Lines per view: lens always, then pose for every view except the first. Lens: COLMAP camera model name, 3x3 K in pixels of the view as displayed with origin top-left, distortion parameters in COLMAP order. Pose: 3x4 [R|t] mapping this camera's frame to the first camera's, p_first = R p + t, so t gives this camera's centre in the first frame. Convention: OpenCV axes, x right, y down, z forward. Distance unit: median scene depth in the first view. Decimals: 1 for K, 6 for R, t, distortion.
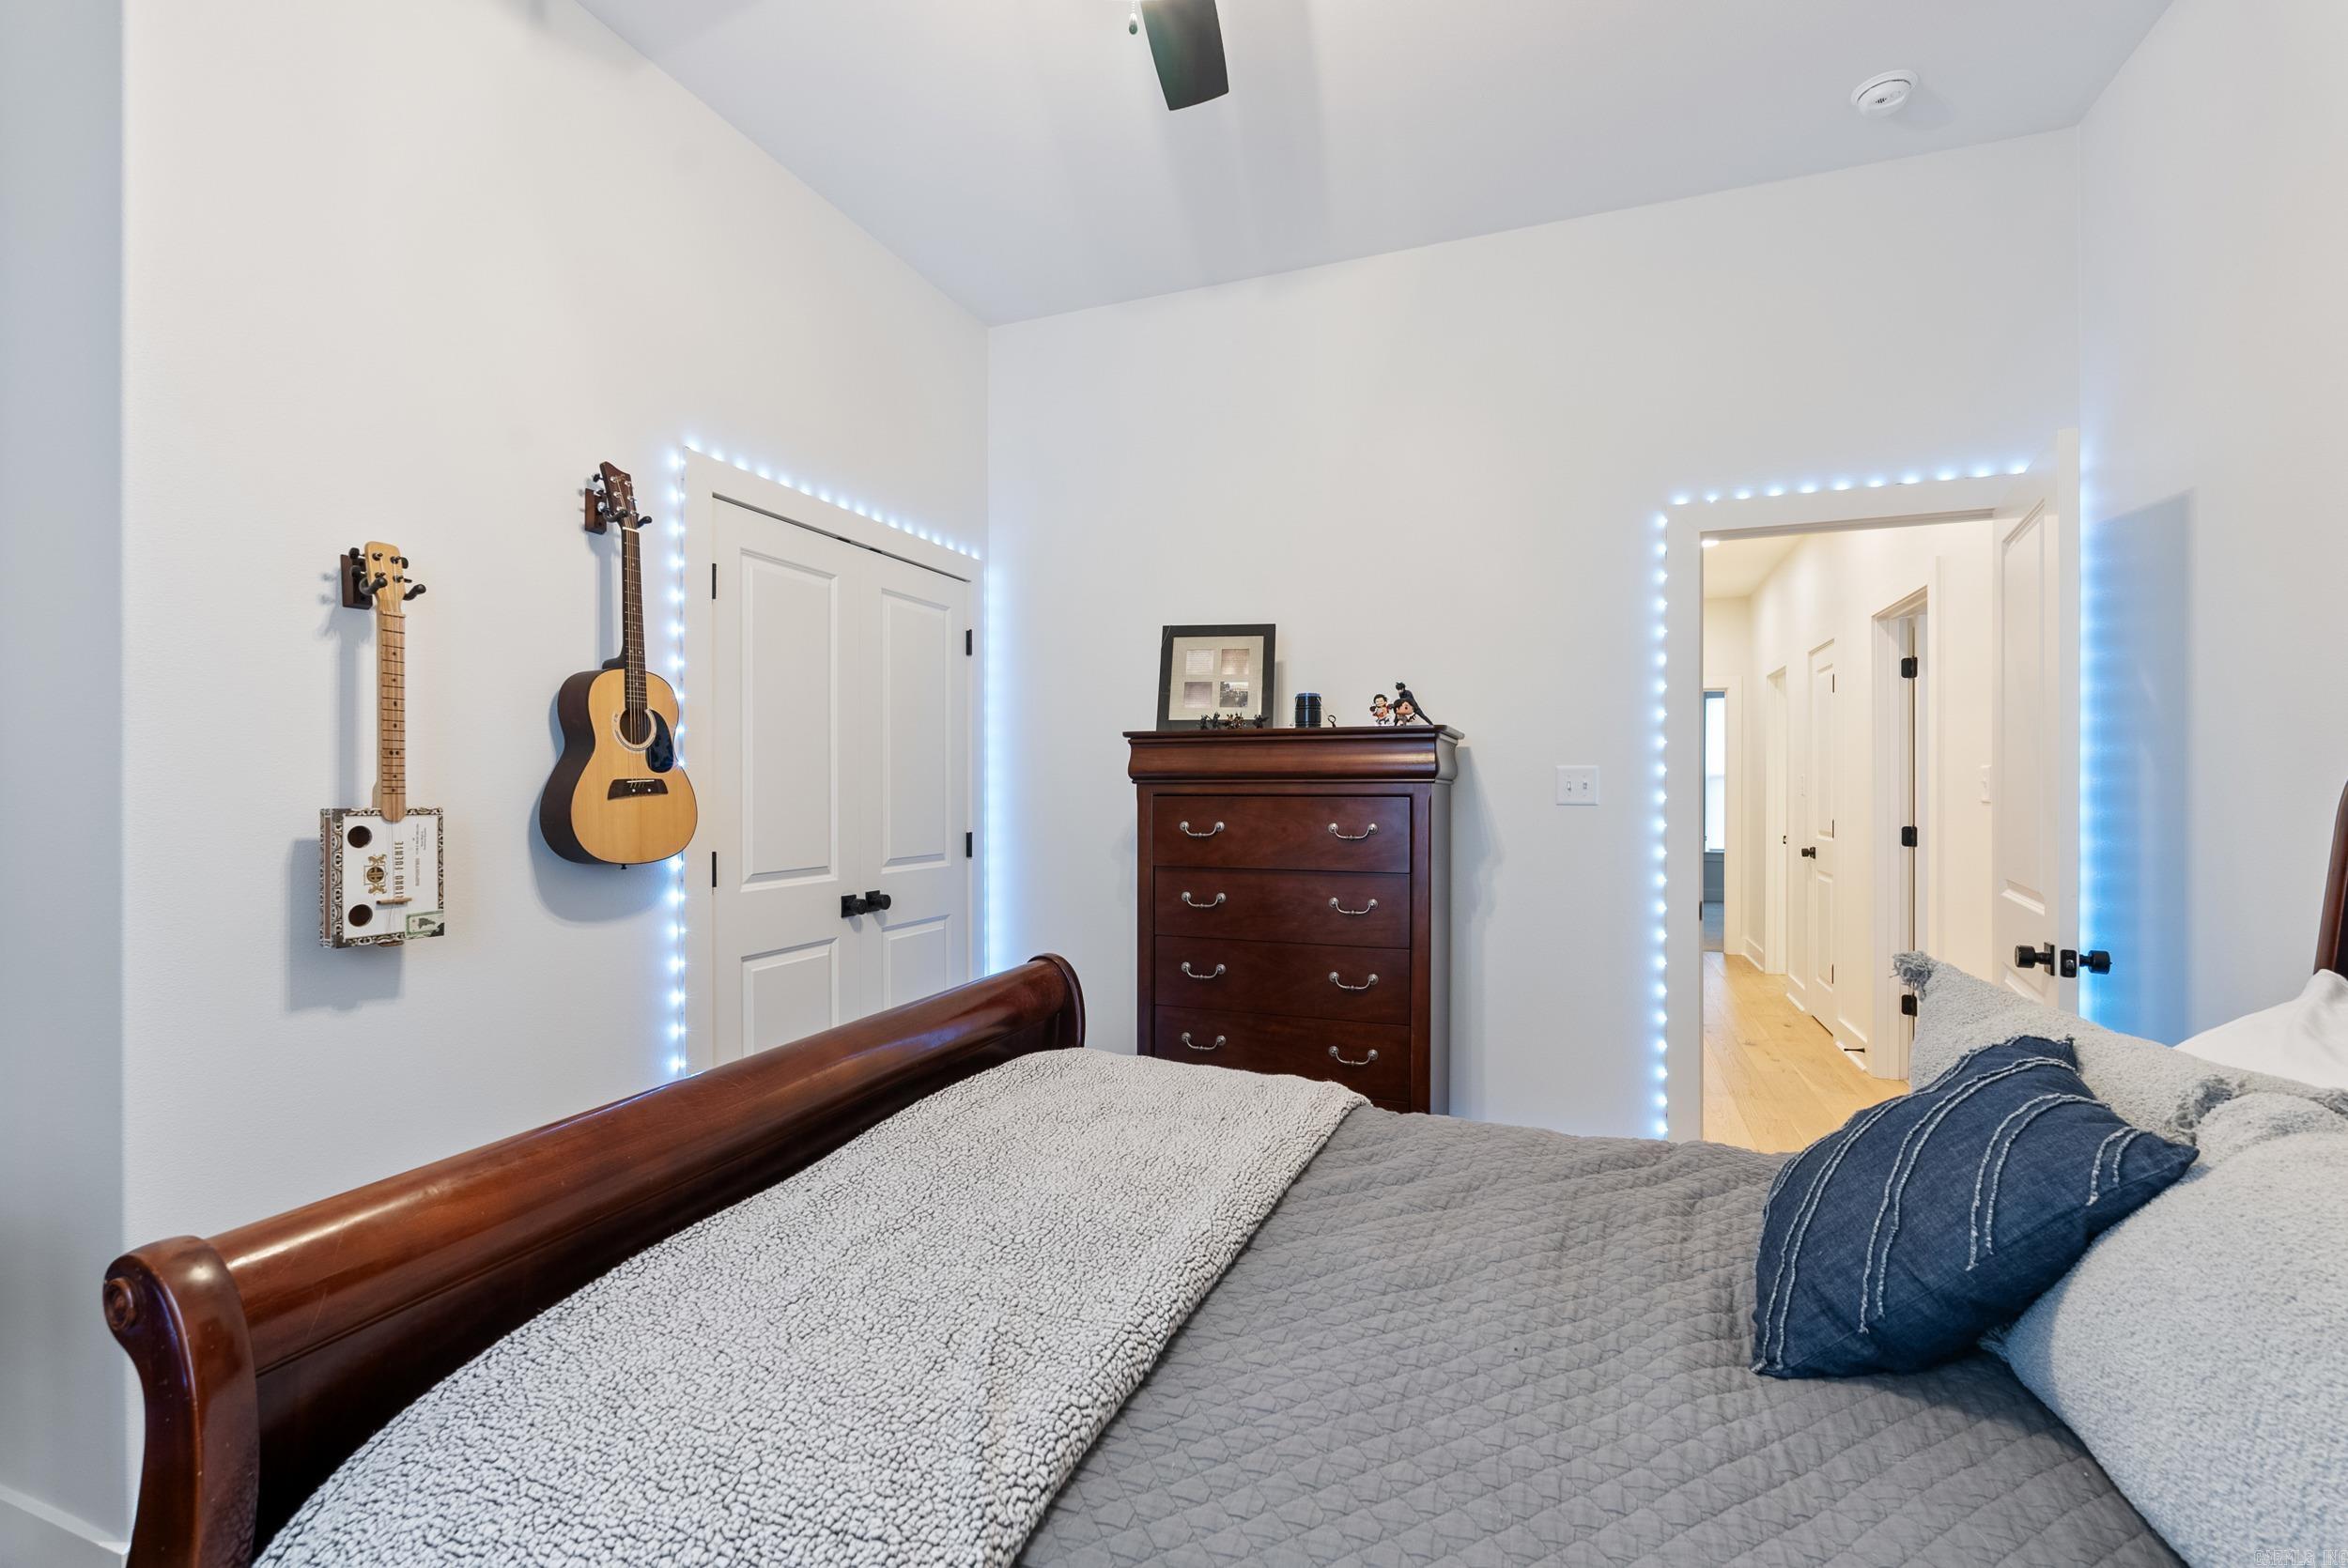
lens RADIAL K [[1036.2, 0, 1176.2], [0, 1036.2, 785.1], [0, 0, 1]] dist [-0.006812, 0.001057]
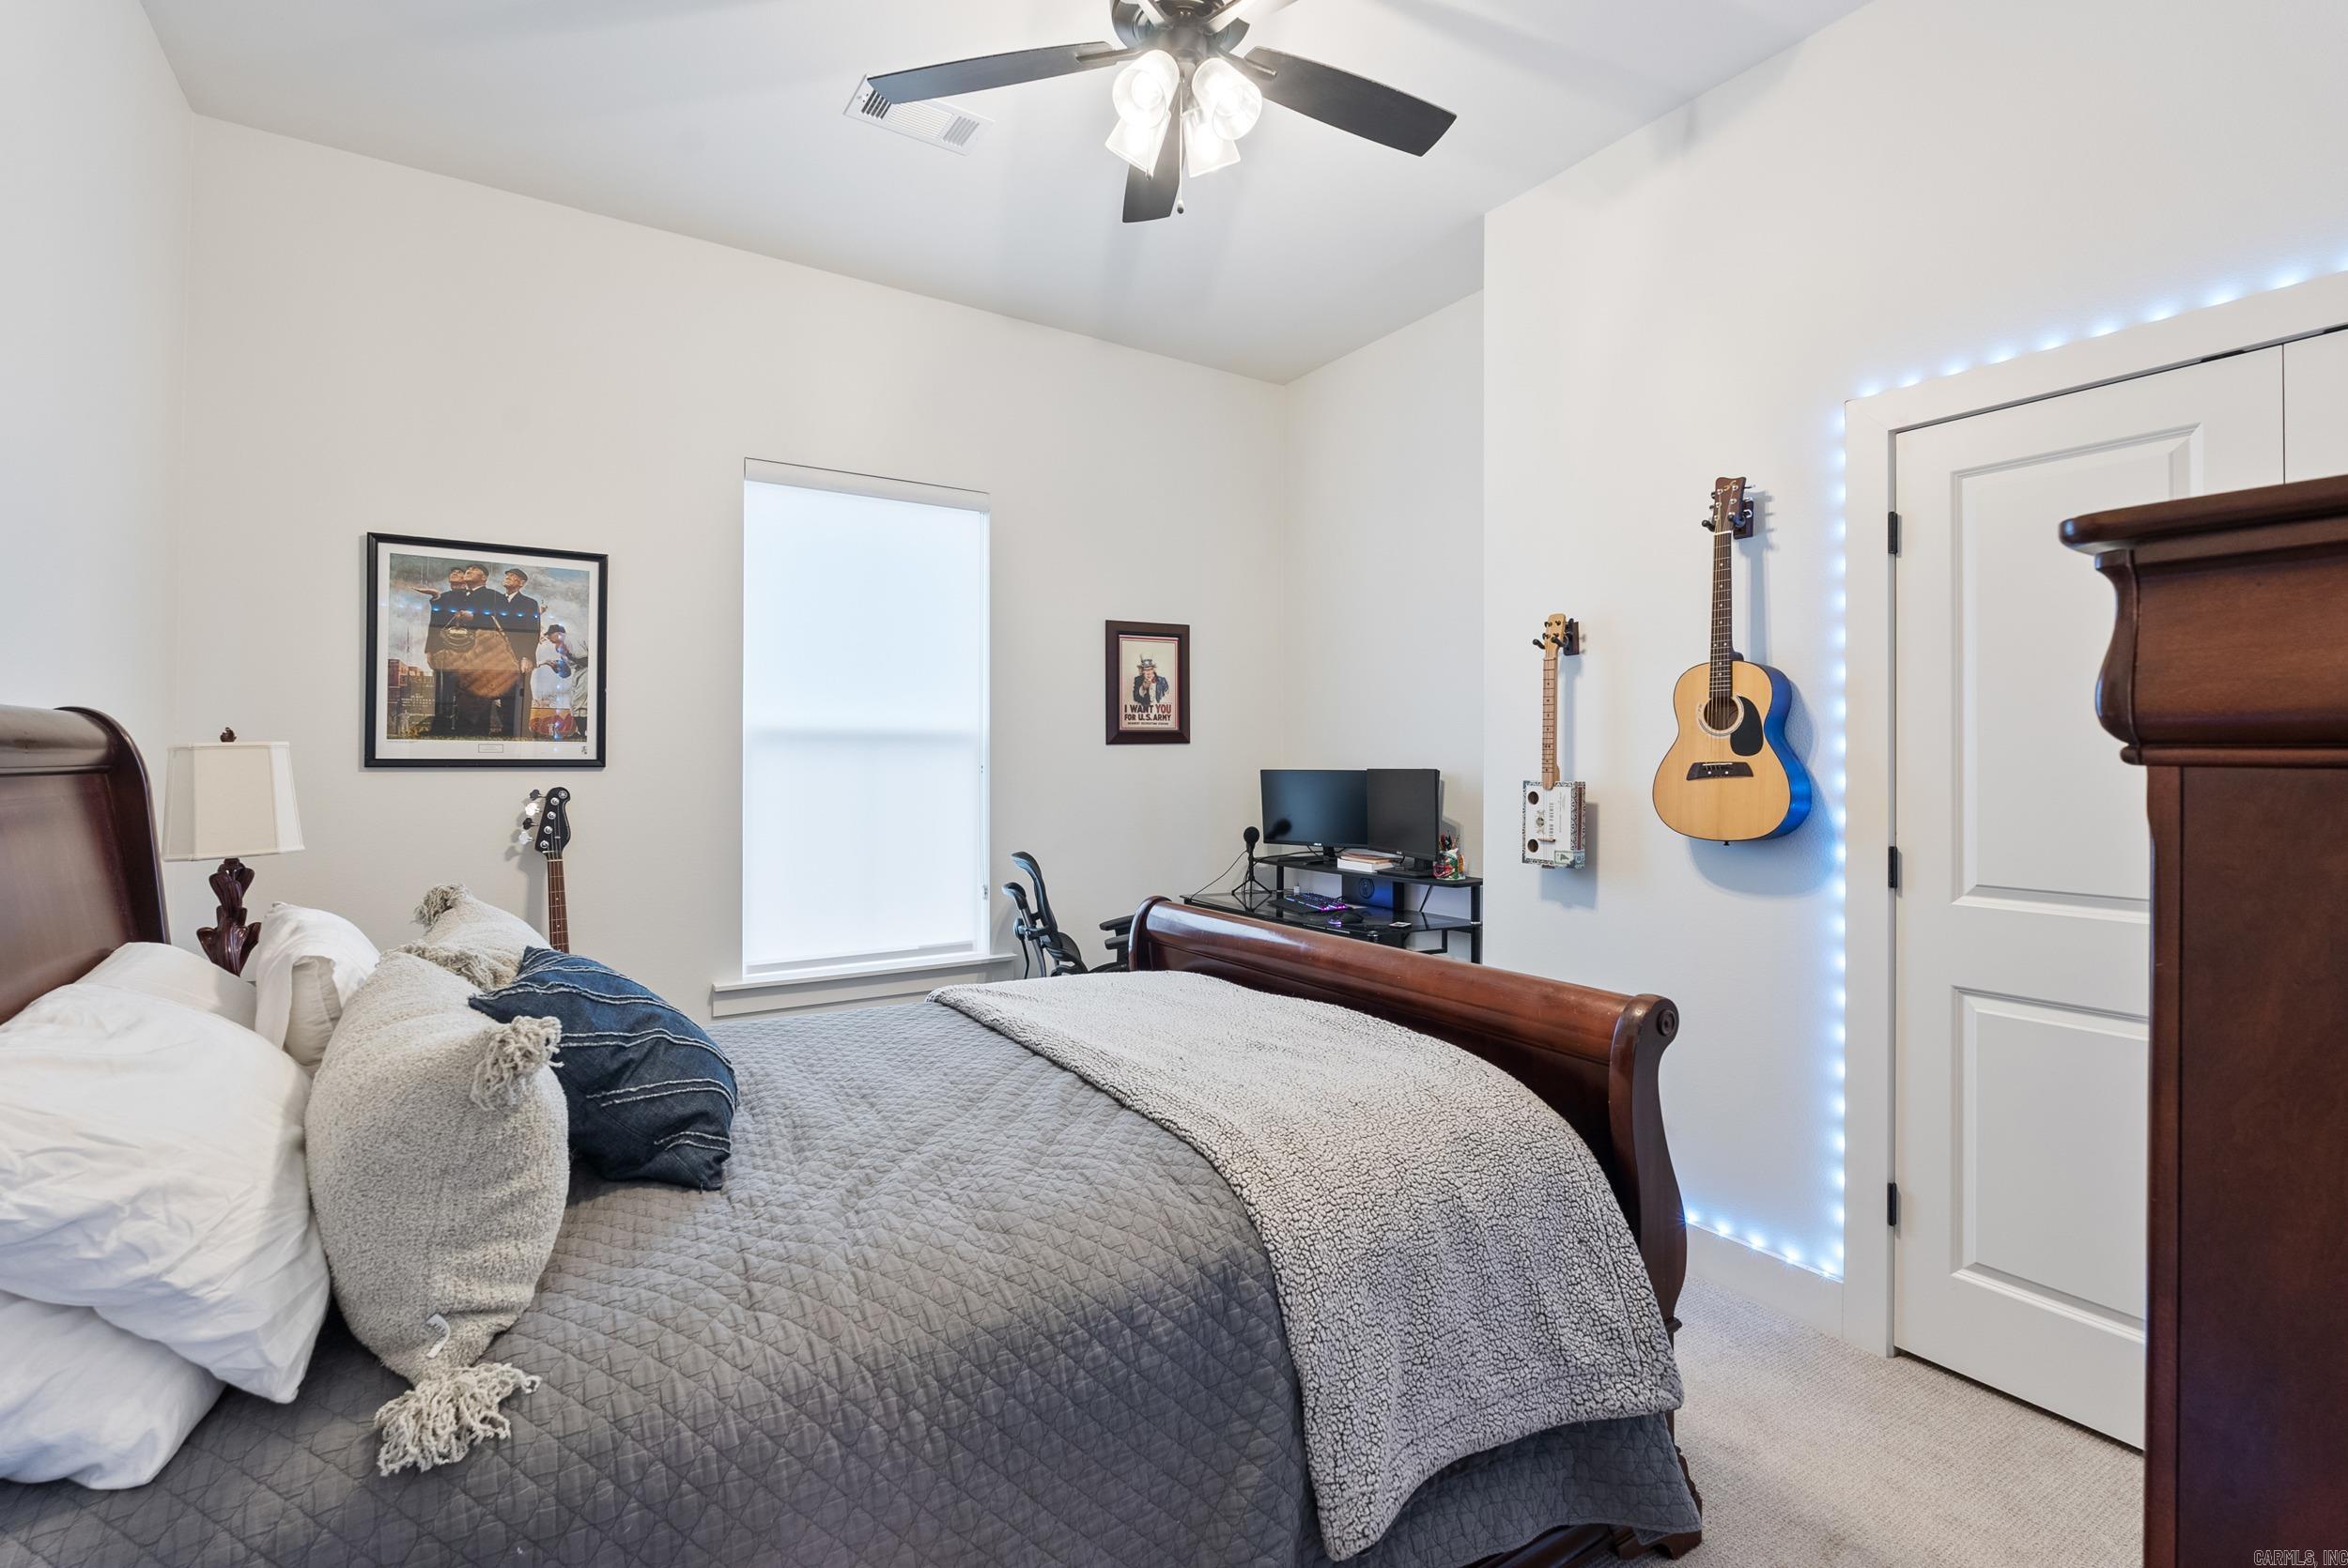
lens RADIAL K [[1036.2, 0, 1172.9], [0, 1036.2, 769.0], [0, 0, 1]] dist [-0.006812, 0.001057]
pose [[-0.591477, -0.004534, -0.806309, 0.711284], [-0.010855, 0.999938, 0.002340, 0.005030], [0.806249, 0.010137, -0.591489, 1.216610]]
